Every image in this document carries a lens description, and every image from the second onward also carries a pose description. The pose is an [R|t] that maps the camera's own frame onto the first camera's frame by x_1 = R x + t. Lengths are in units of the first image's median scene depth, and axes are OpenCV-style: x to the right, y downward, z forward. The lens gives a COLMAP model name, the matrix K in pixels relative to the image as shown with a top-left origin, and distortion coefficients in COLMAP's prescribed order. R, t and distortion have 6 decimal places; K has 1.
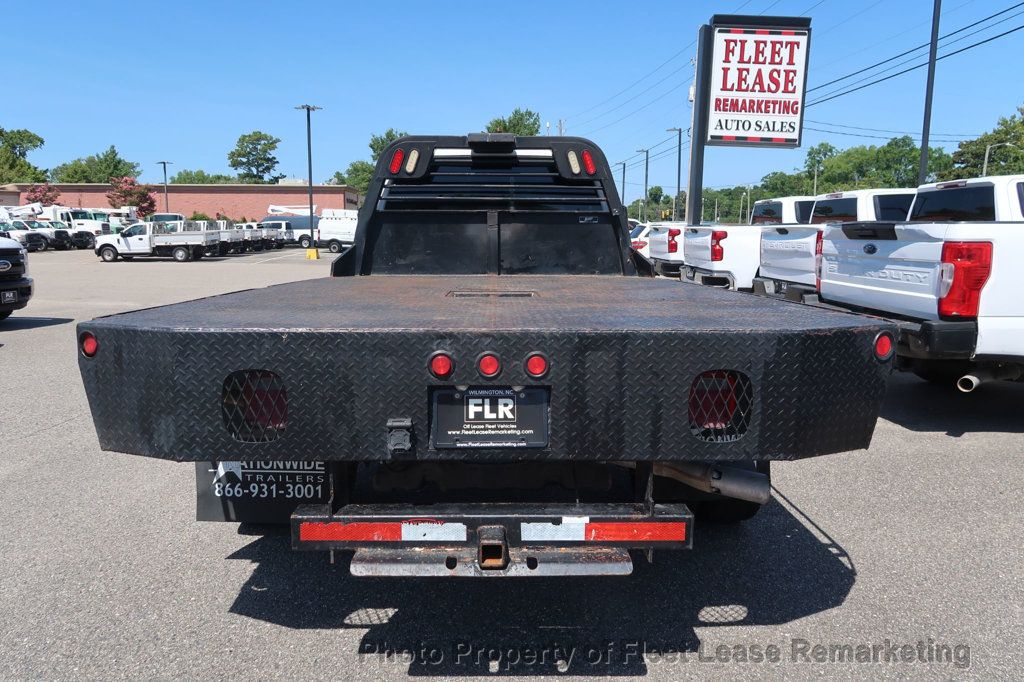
lens RADIAL K [[708.5, 0, 510.9], [0, 708.5, 349.0], [0, 0, 1]] dist [-0.032141, 0.009143]
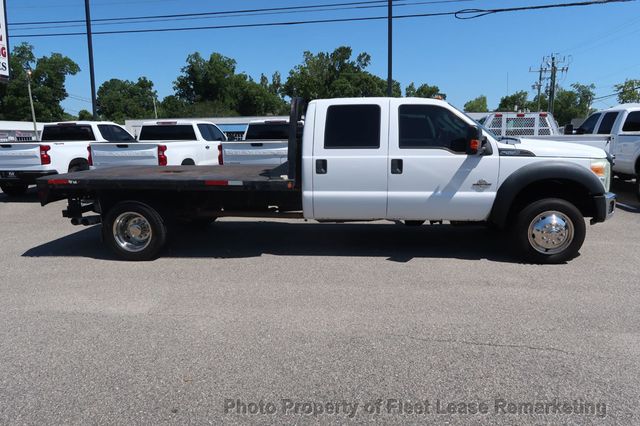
lens RADIAL K [[442.8, 0, 318.7], [0, 442.8, 210.0], [0, 0, 1]] dist [-0.032141, 0.009143]
pose [[0.133625, -0.161124, 0.977846, -0.368380], [0.168897, 0.975963, 0.137733, -0.064442], [-0.976534, 0.146750, 0.157627, 0.334354]]
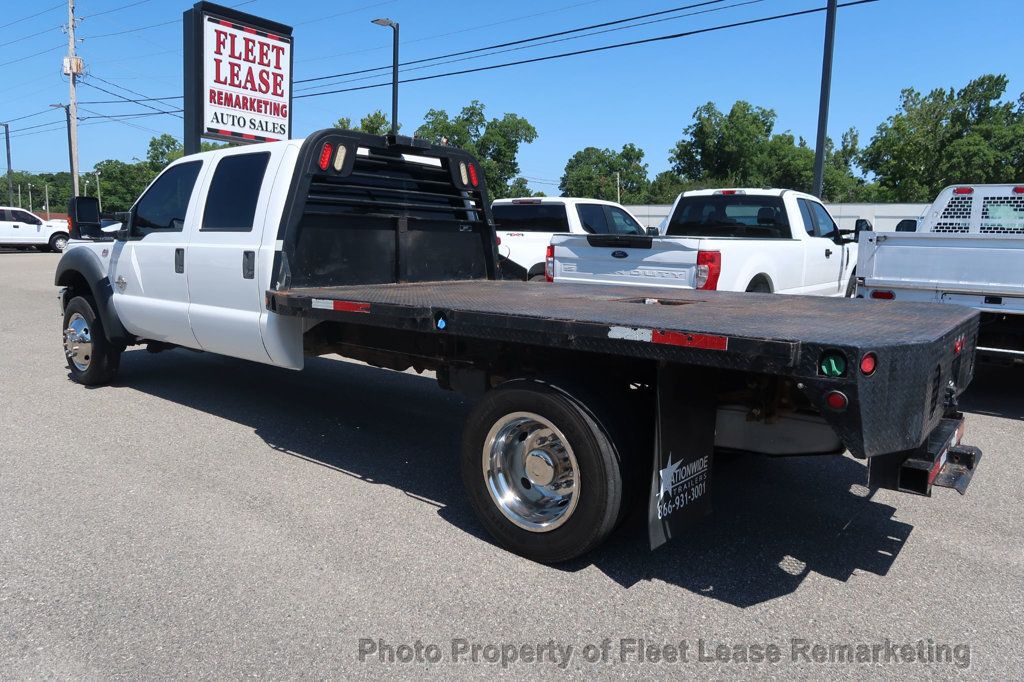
lens RADIAL K [[708.5, 0, 514.6], [0, 708.5, 343.7], [0, 0, 1]] dist [-0.032141, 0.009143]
pose [[0.636839, -0.099532, 0.764546, -0.210676], [0.098028, 0.994037, 0.047754, -0.016885], [-0.764740, 0.044536, 0.642798, 0.084051]]
